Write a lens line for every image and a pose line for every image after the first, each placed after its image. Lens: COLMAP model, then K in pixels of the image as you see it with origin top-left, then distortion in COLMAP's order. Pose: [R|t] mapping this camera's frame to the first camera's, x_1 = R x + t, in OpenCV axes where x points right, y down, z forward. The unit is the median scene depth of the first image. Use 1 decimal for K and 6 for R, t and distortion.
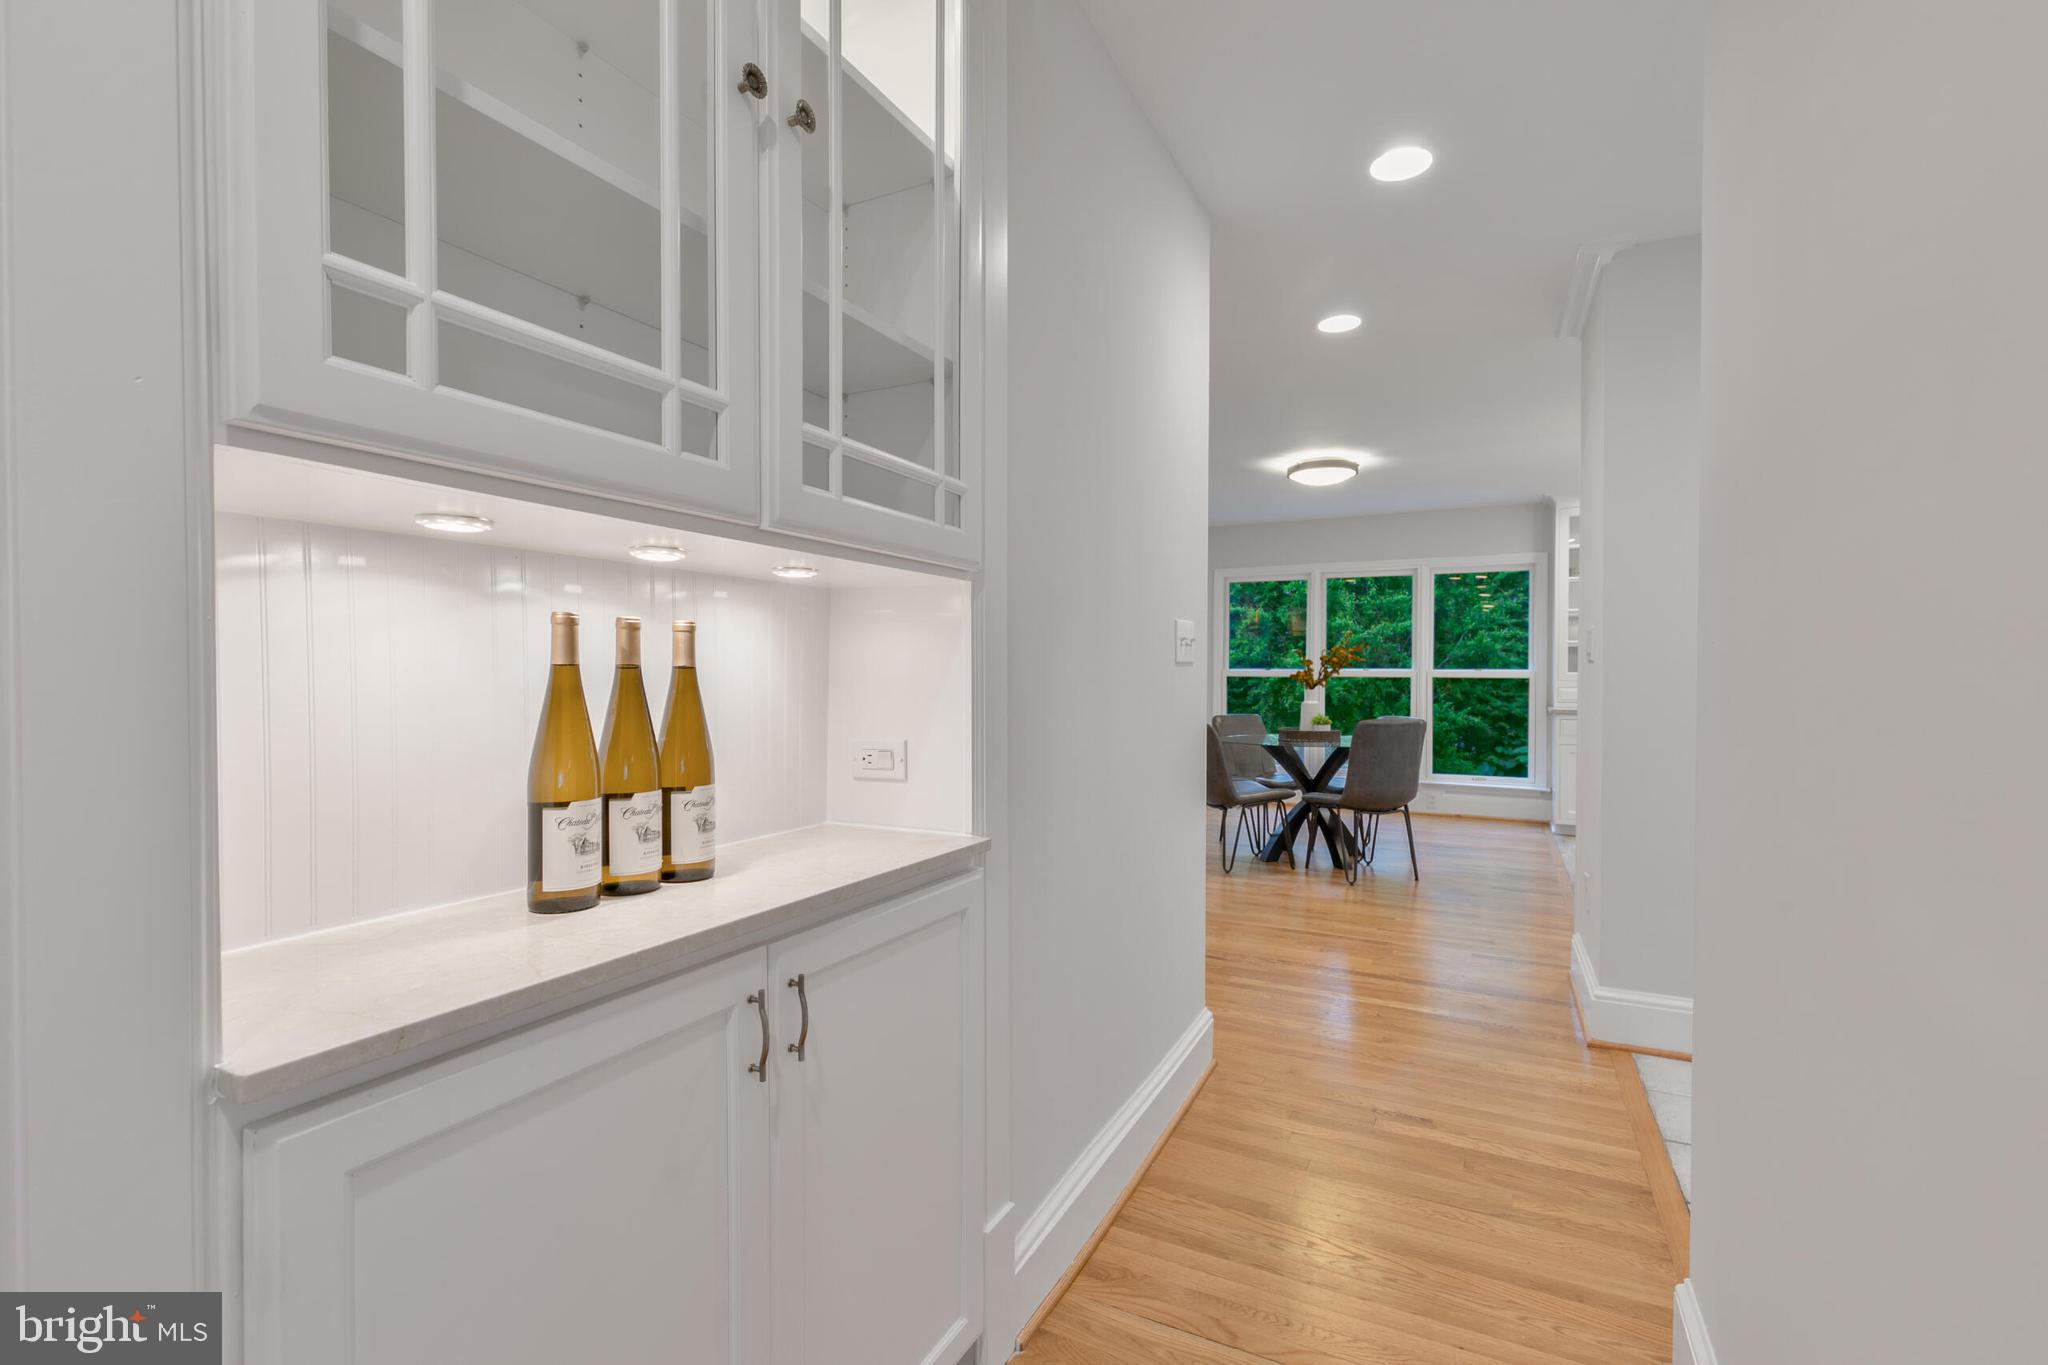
lens RADIAL K [[918.1, 0, 1048.9], [0, 918.1, 686.8], [0, 0, 1]] dist [0.000812, 0.000026]
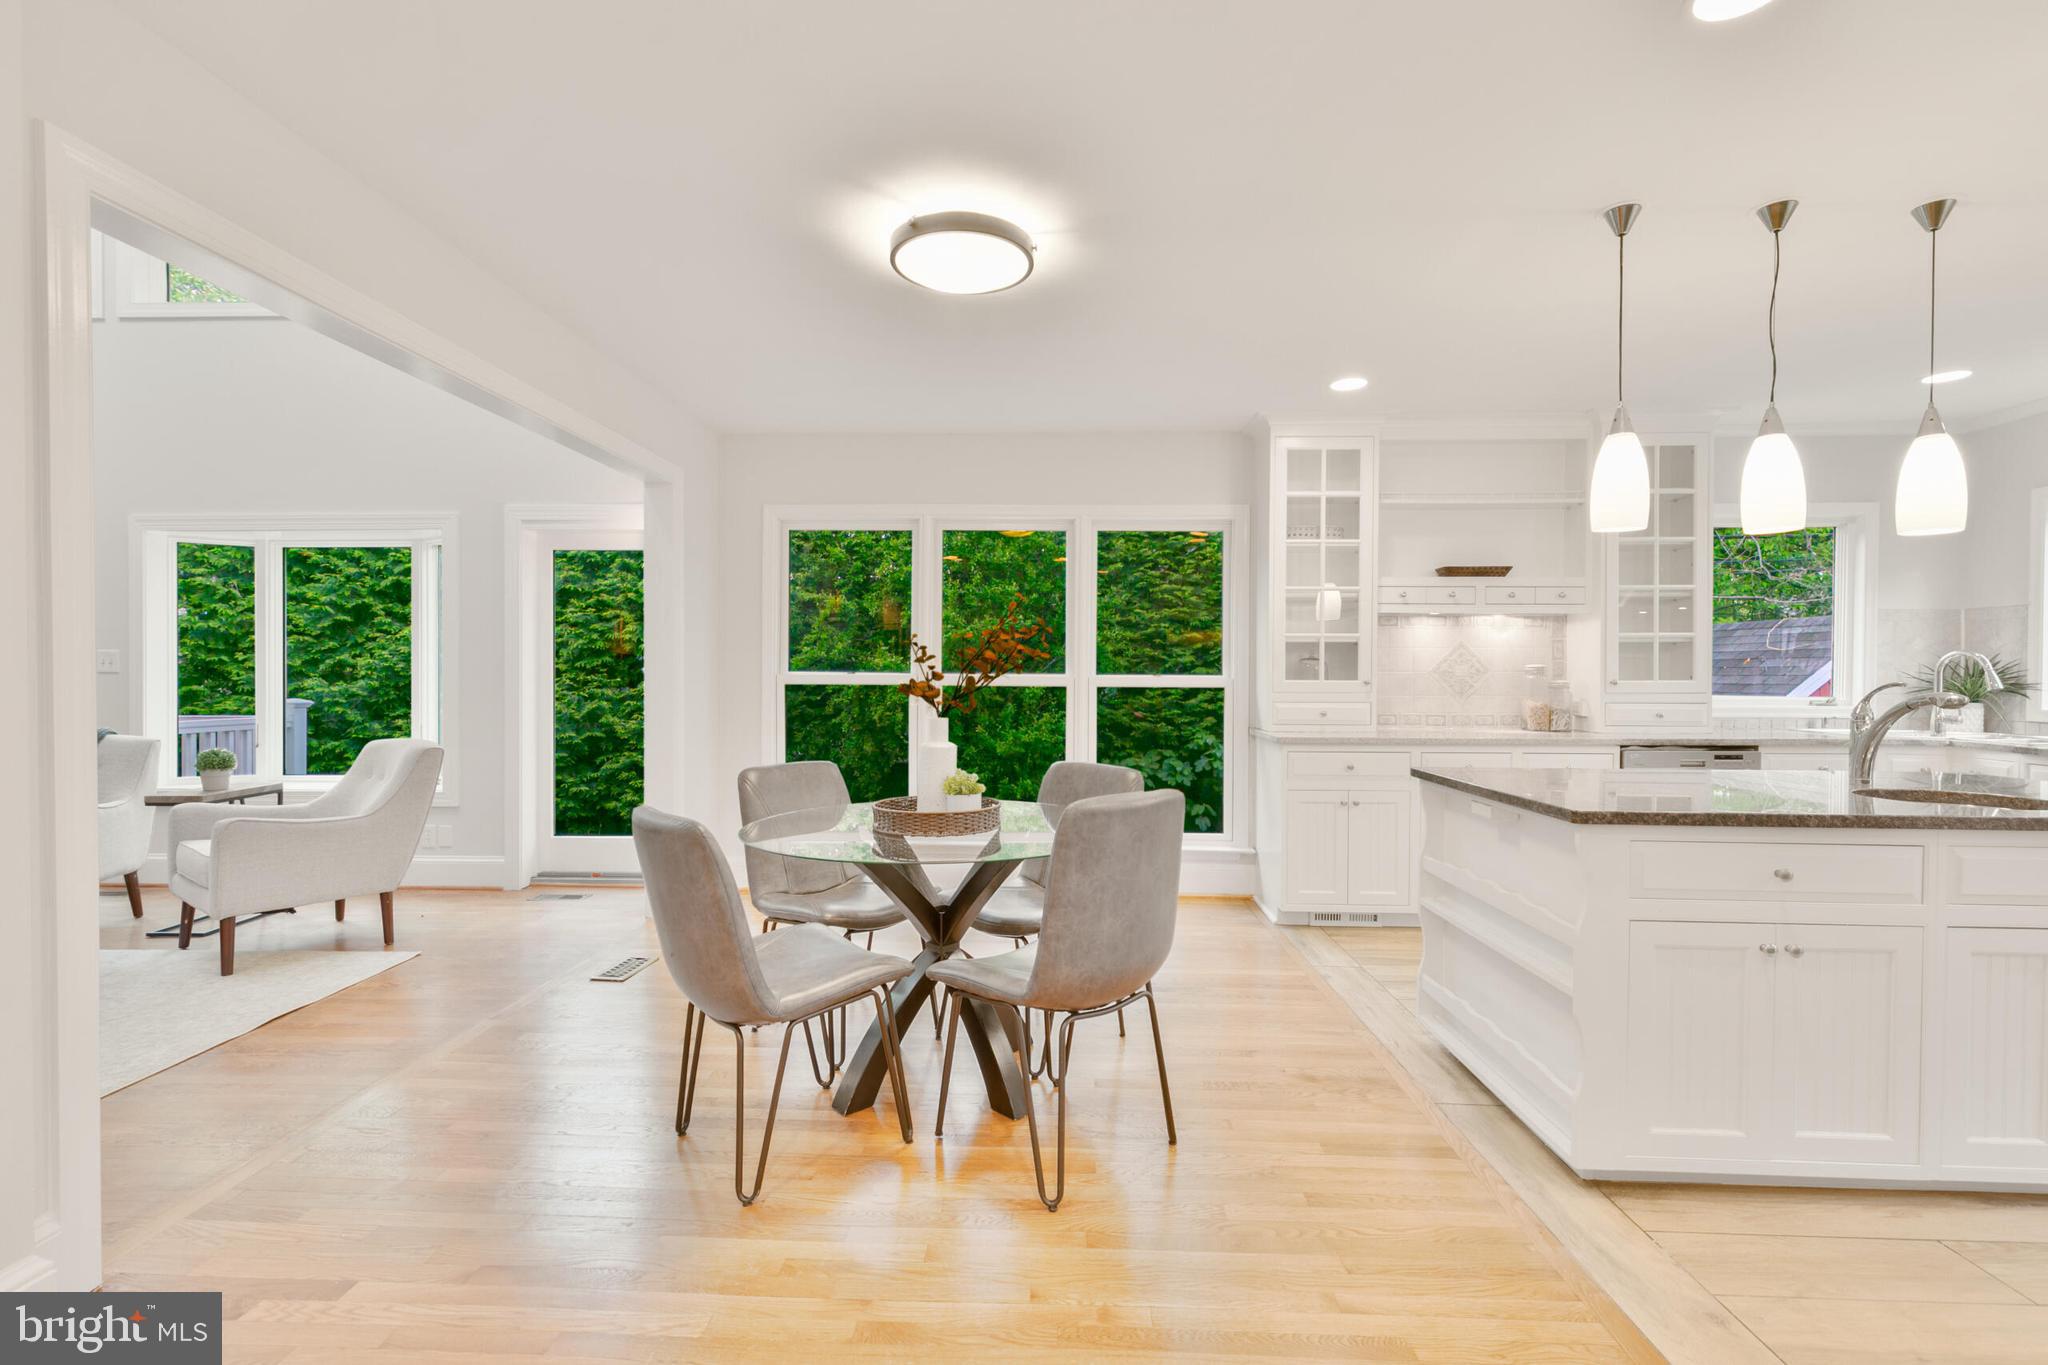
lens RADIAL K [[917.3, 0, 1017.2], [0, 917.3, 683.0], [0, 0, 1]] dist [0.003531, 0.000066]
pose [[0.916483, 0.000270, 0.400073, 0.104461], [0.002135, 0.999982, -0.005567, -0.009915], [-0.400068, 0.005956, 0.916466, 0.432678]]
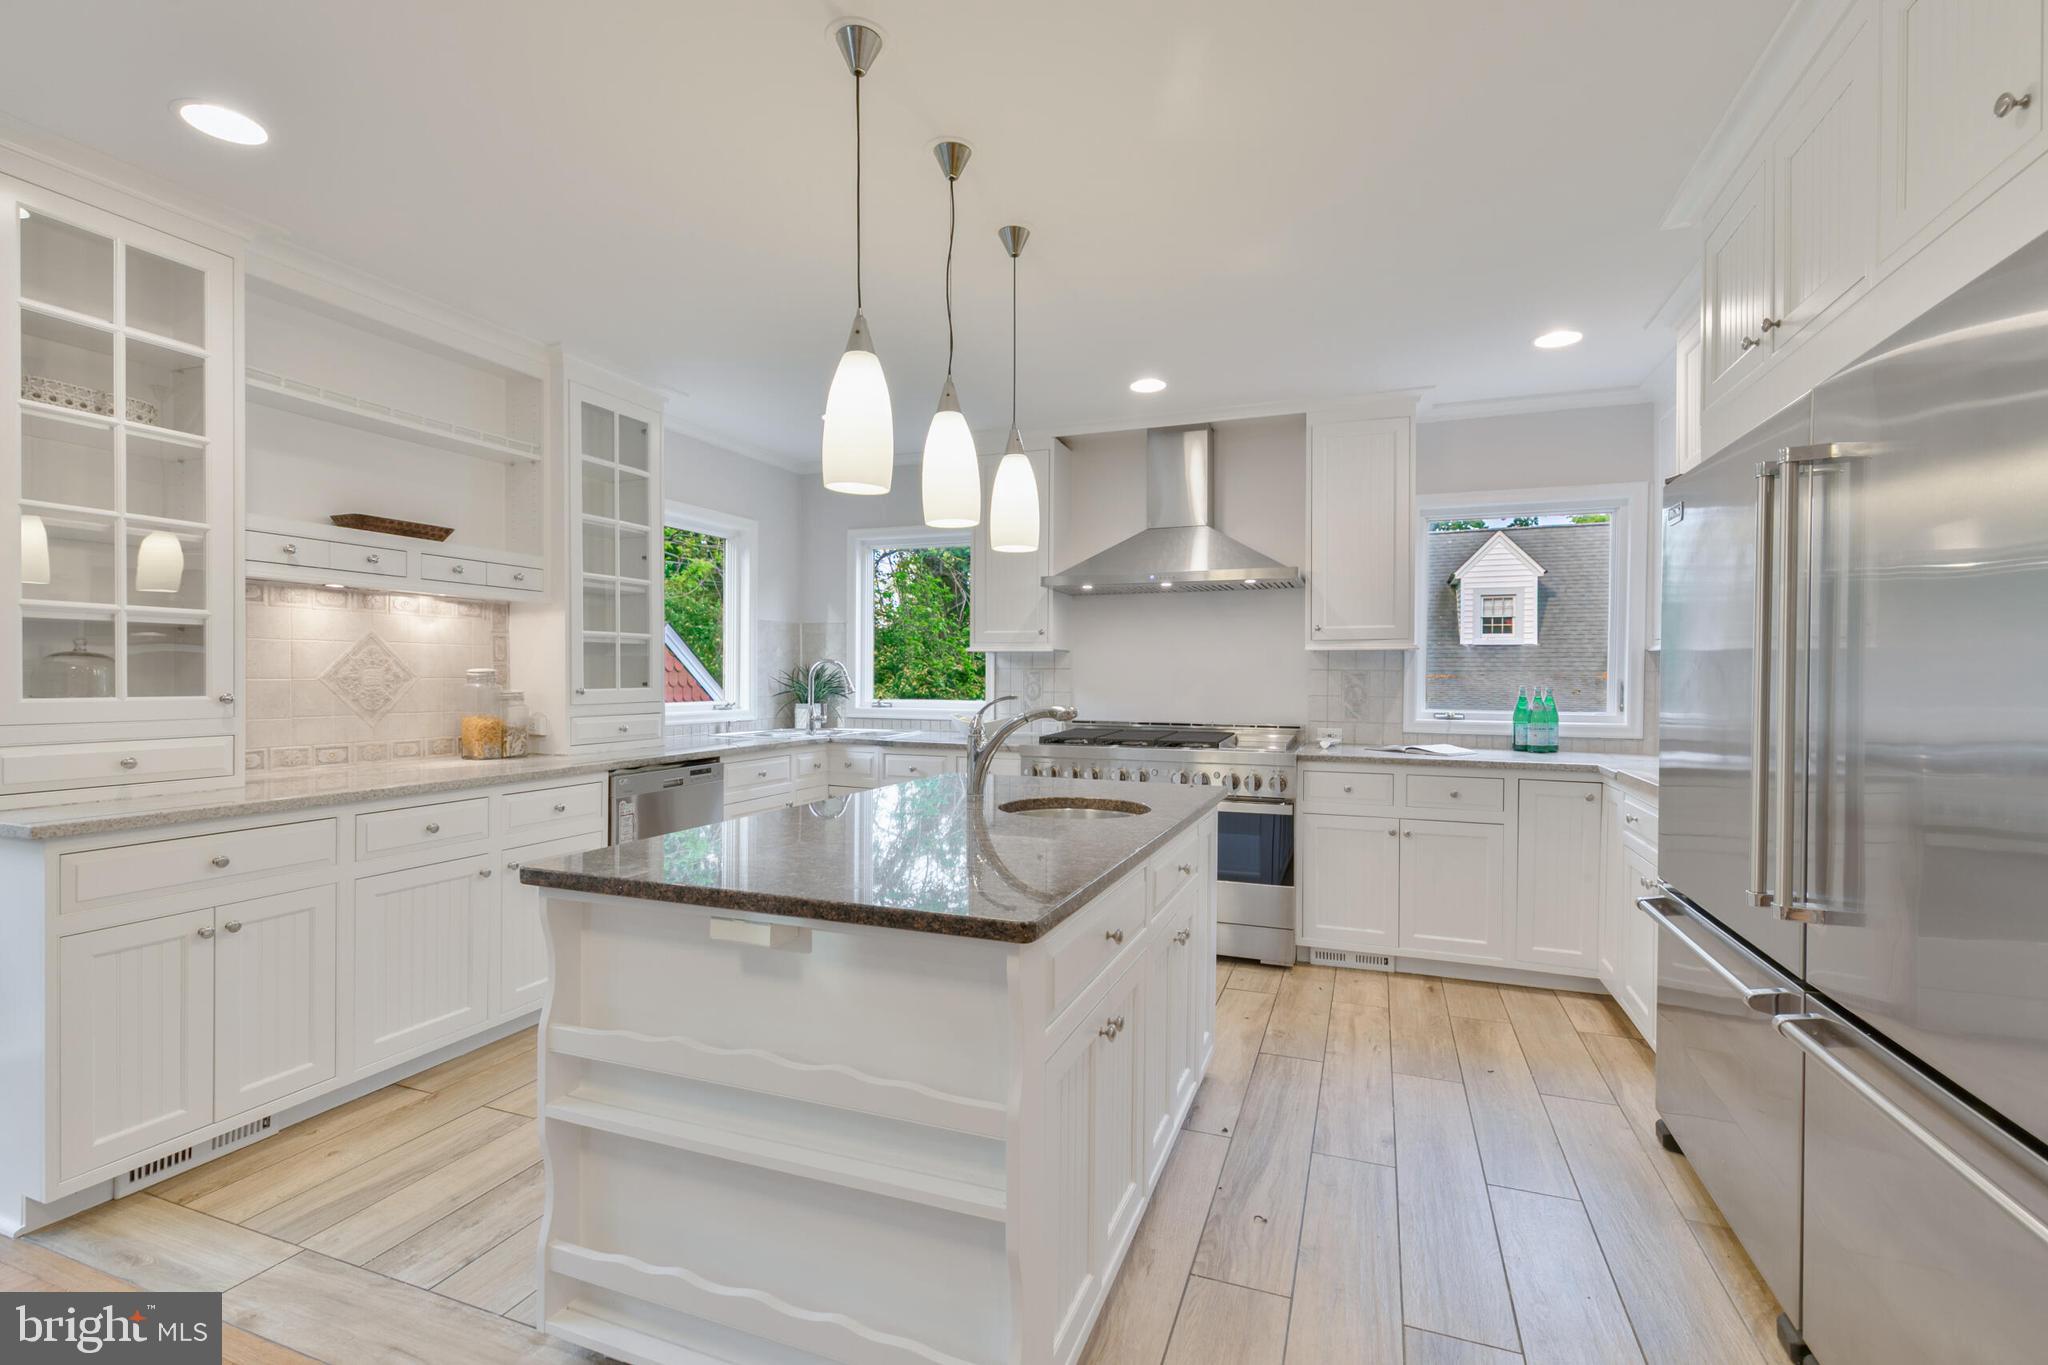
lens RADIAL K [[917.3, 0, 1017.2], [0, 917.3, 683.0], [0, 0, 1]] dist [0.003531, 0.000066]
pose [[-0.079300, -0.006261, 0.996831, 0.195018], [0.011709, 0.999905, 0.007212, -0.017595], [-0.996782, 0.012244, -0.079219, 0.622067]]
